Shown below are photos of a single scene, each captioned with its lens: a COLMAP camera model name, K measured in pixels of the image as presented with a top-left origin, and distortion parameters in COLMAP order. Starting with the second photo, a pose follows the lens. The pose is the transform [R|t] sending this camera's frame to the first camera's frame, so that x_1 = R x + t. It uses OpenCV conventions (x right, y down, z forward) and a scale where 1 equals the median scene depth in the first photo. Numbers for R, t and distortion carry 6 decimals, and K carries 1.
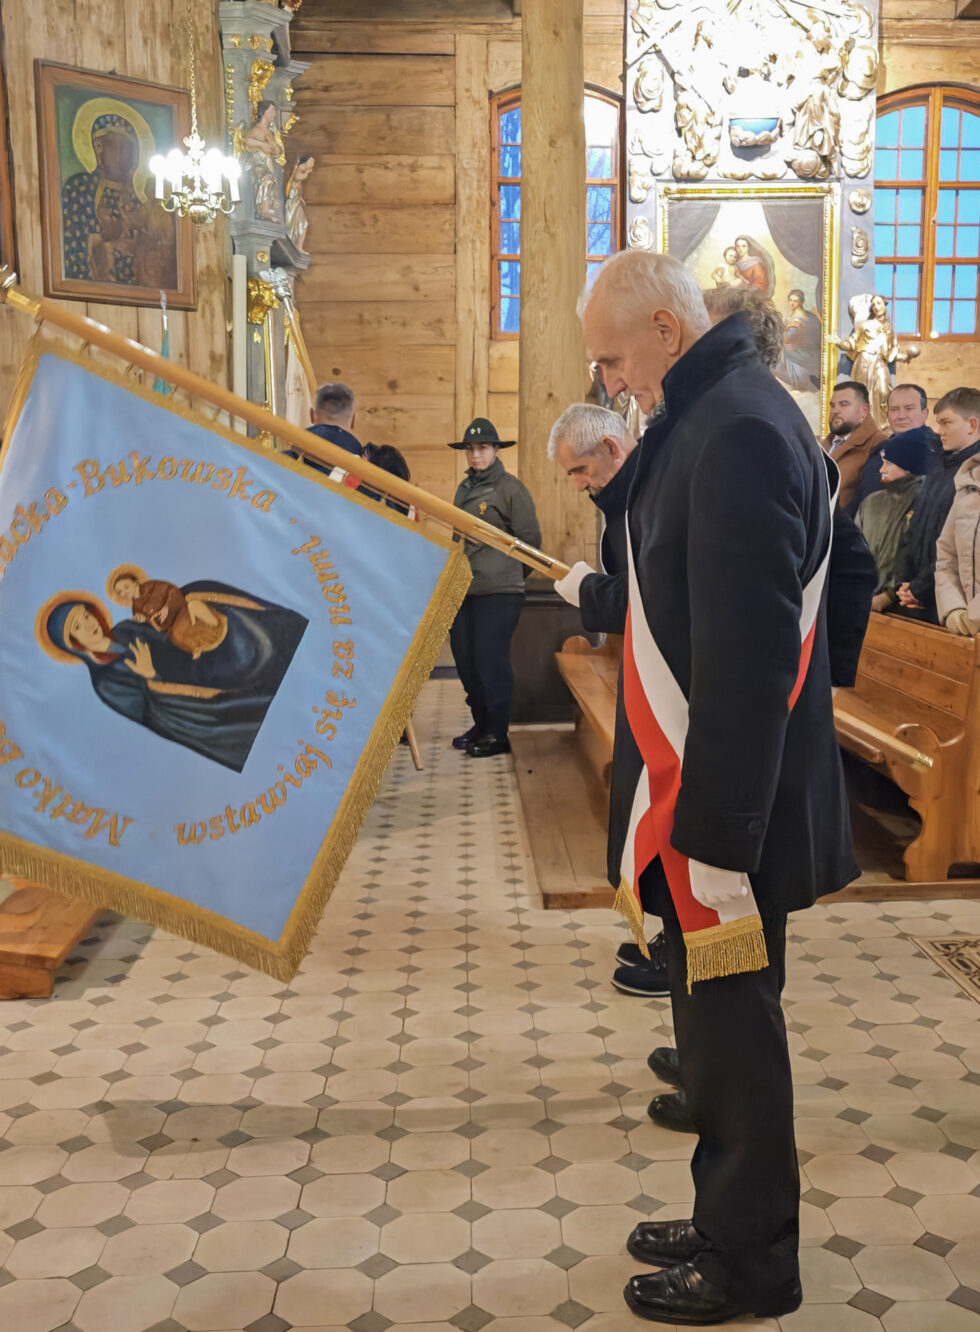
lens RADIAL K [[1302.6, 0, 485.4], [0, 1302.6, 643.8], [0, 0, 1]] dist [-0.008170, 0.000000]
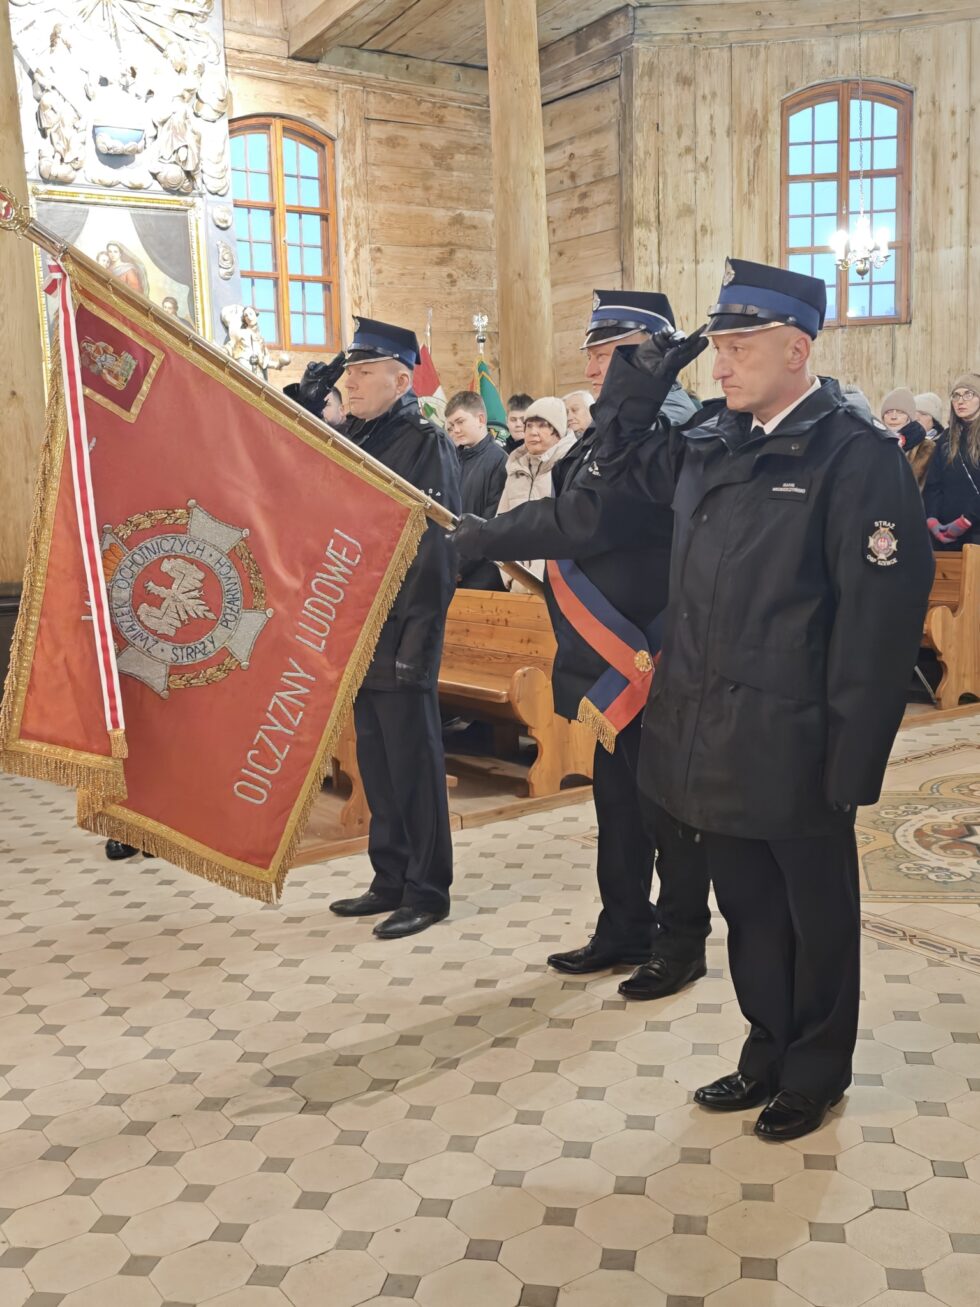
lens RADIAL K [[1288.7, 0, 484.2], [0, 1288.7, 639.6], [0, 0, 1]] dist [-0.003284, 0.000000]
pose [[0.844420, -0.090172, 0.528038, -0.119528], [0.093371, 0.995417, 0.020671, 0.002645], [-0.527482, 0.031848, 0.848969, 0.001060]]
